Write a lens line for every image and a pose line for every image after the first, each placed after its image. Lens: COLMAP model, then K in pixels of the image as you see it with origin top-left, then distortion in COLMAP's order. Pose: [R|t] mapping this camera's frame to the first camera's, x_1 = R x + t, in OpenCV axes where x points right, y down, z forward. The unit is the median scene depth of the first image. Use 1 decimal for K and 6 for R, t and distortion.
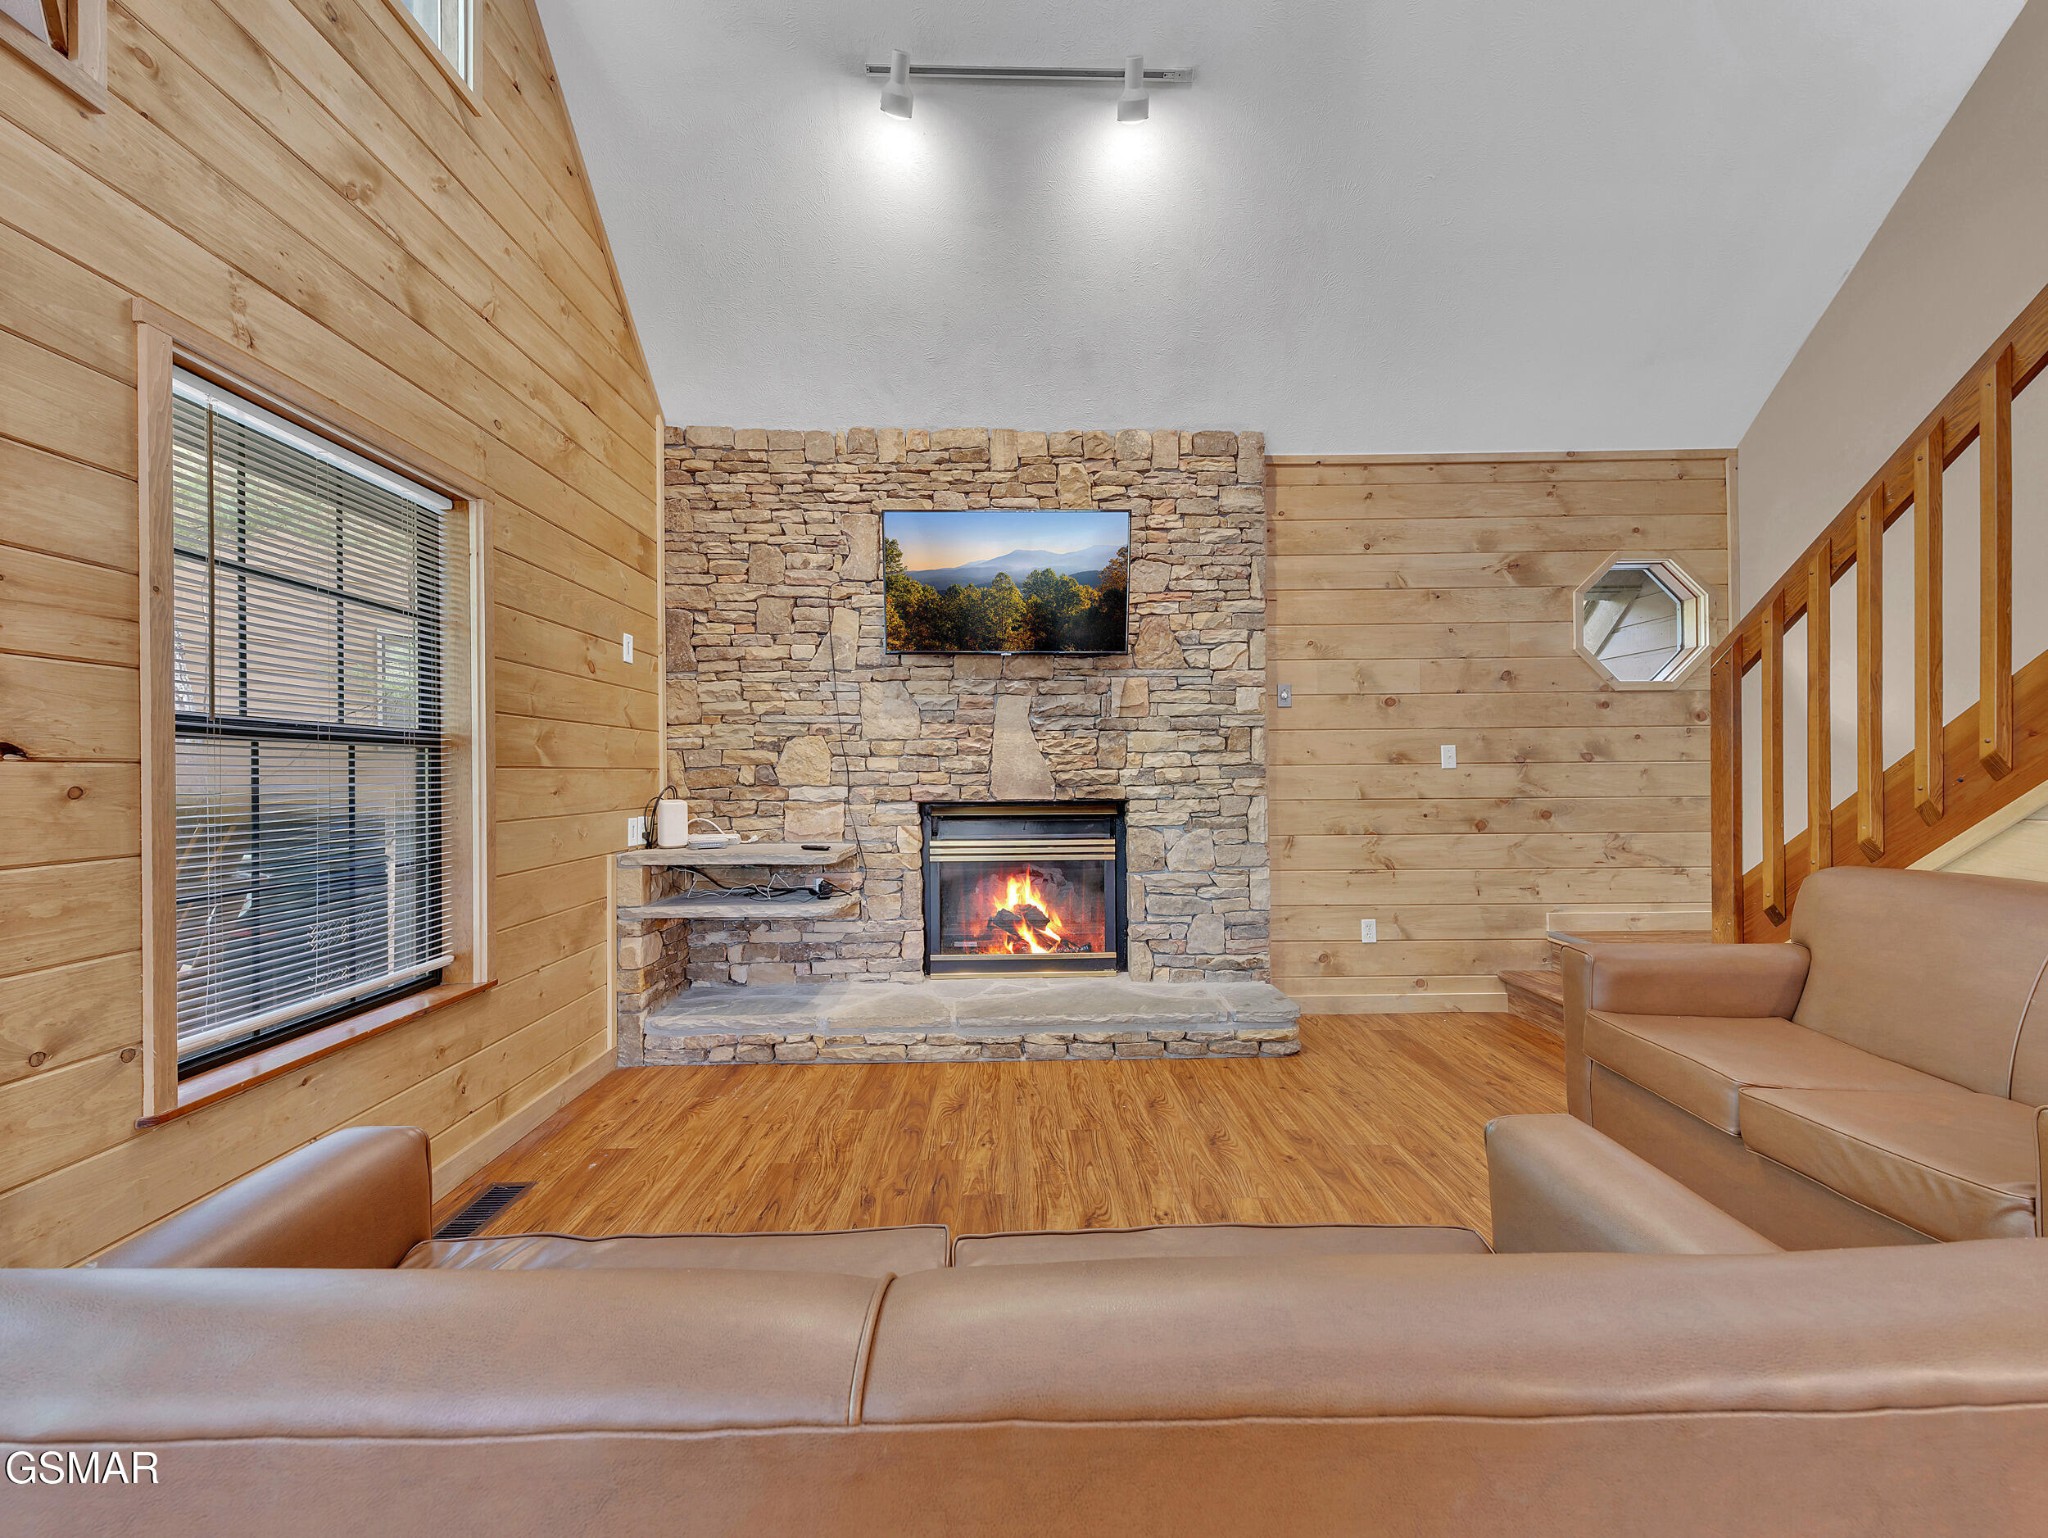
lens RADIAL K [[785.0, 0, 1024.0], [0, 785.0, 769.0], [0, 0, 1]] dist [0.011265, -0.004067]
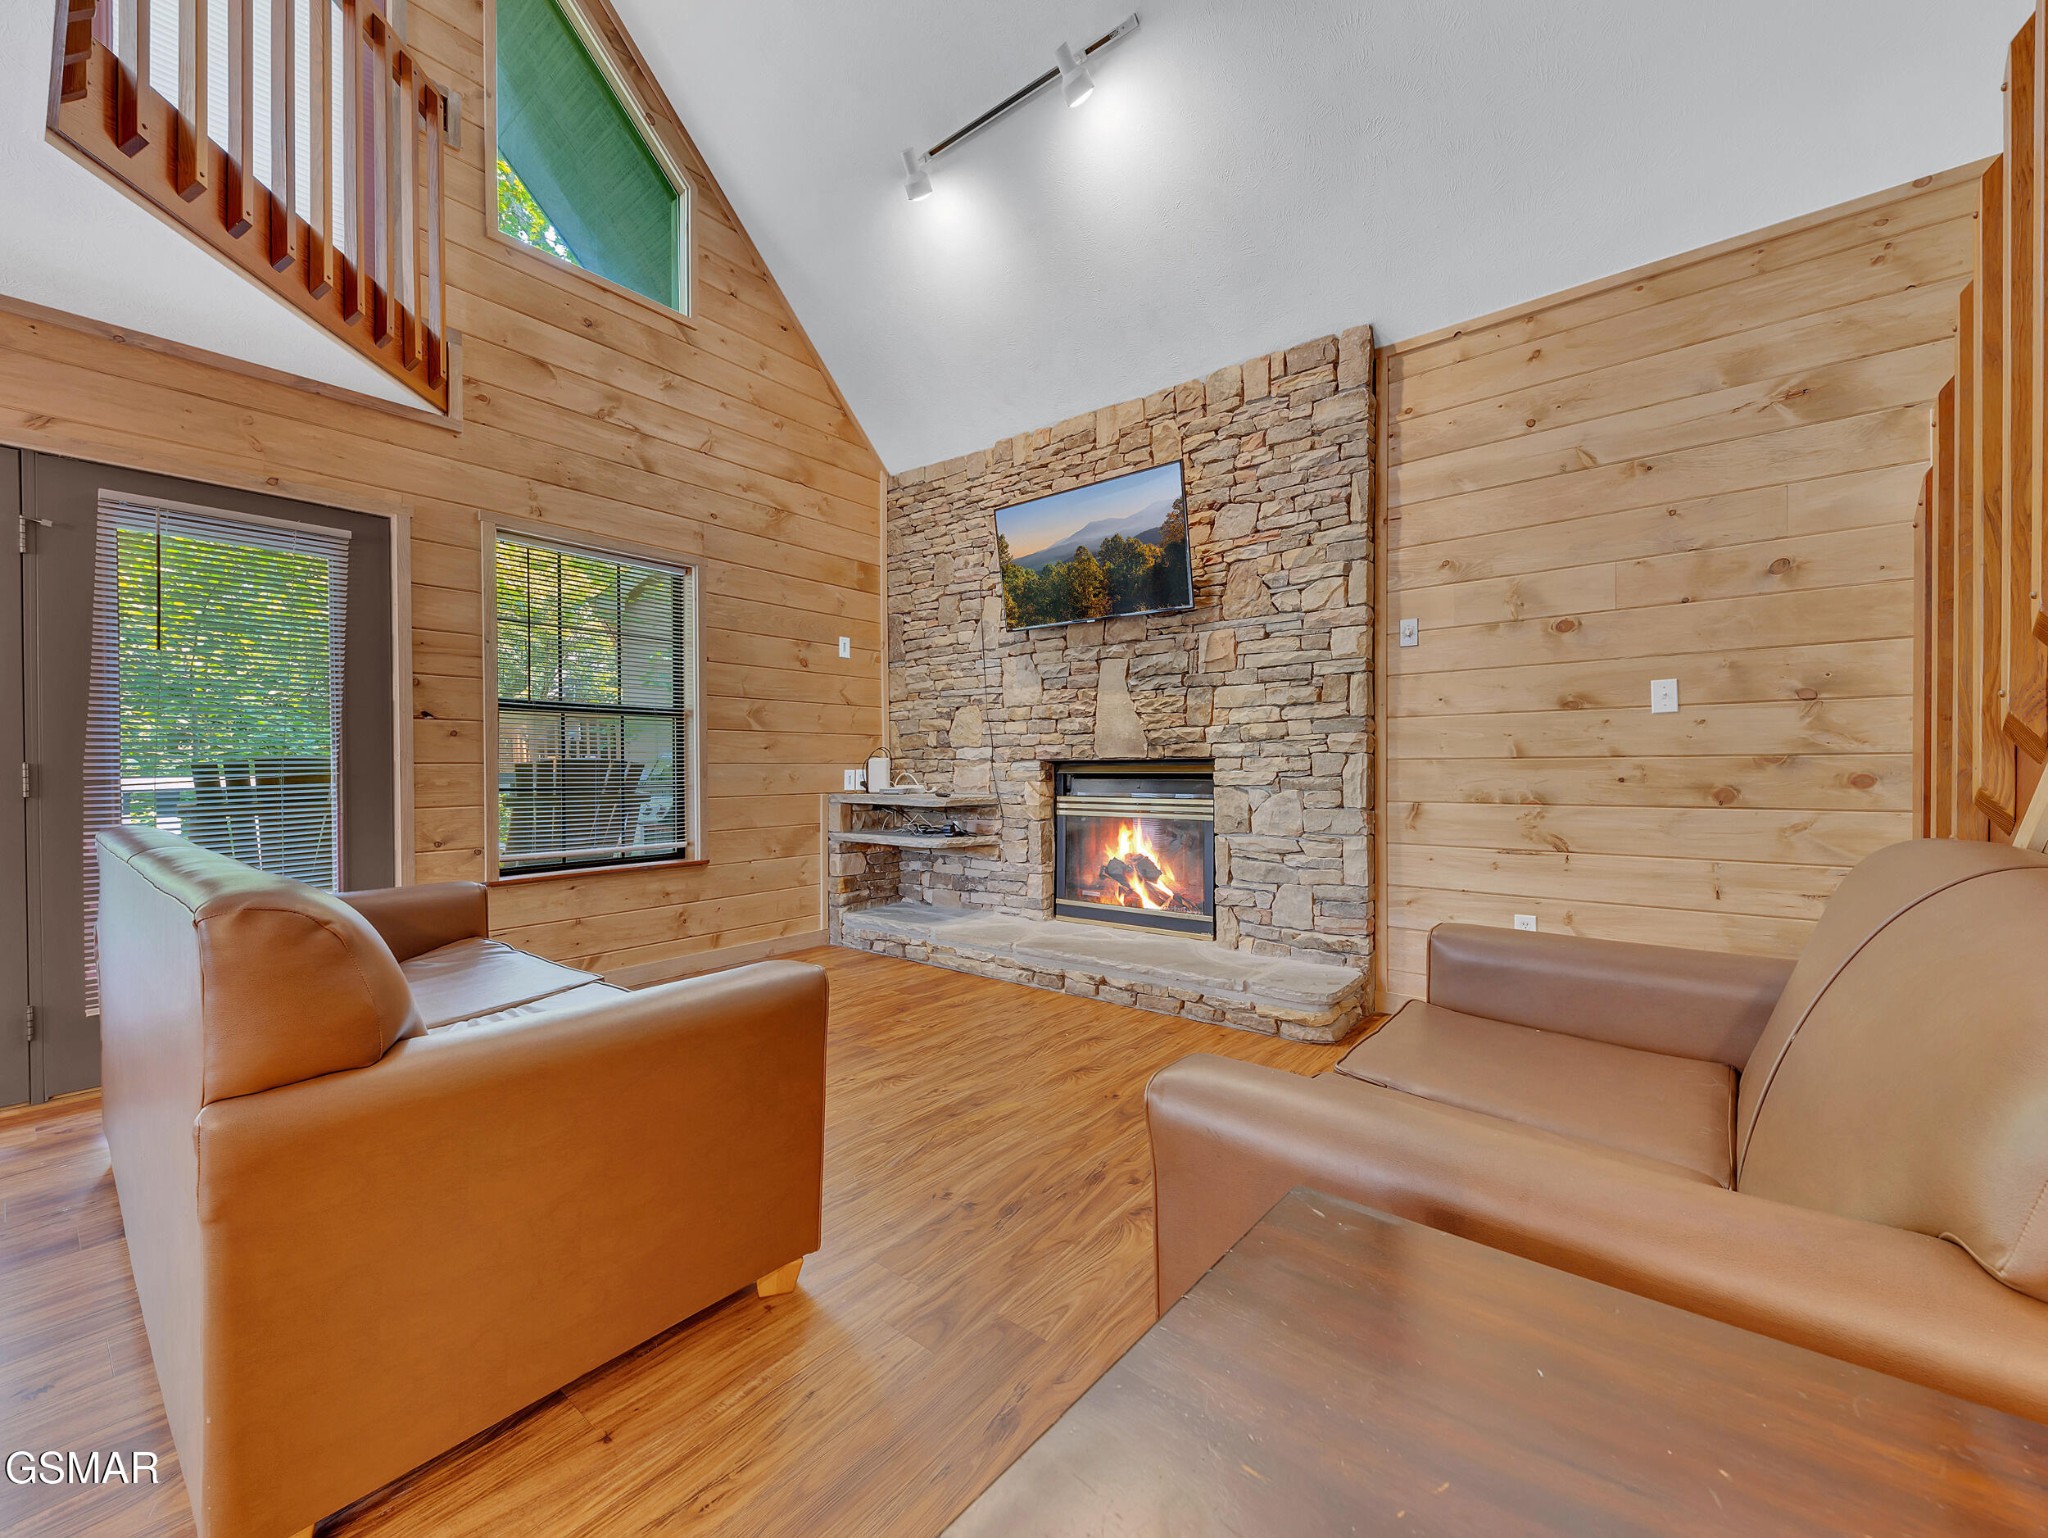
lens RADIAL K [[816.1, 0, 1014.8], [0, 816.1, 766.7], [0, 0, 1]] dist [0.009037, -0.000273]
pose [[0.767377, 0.003469, -0.641187, 0.588527], [0.002625, 0.999960, 0.008552, 0.040796], [0.641191, -0.008246, 0.767337, 0.077520]]
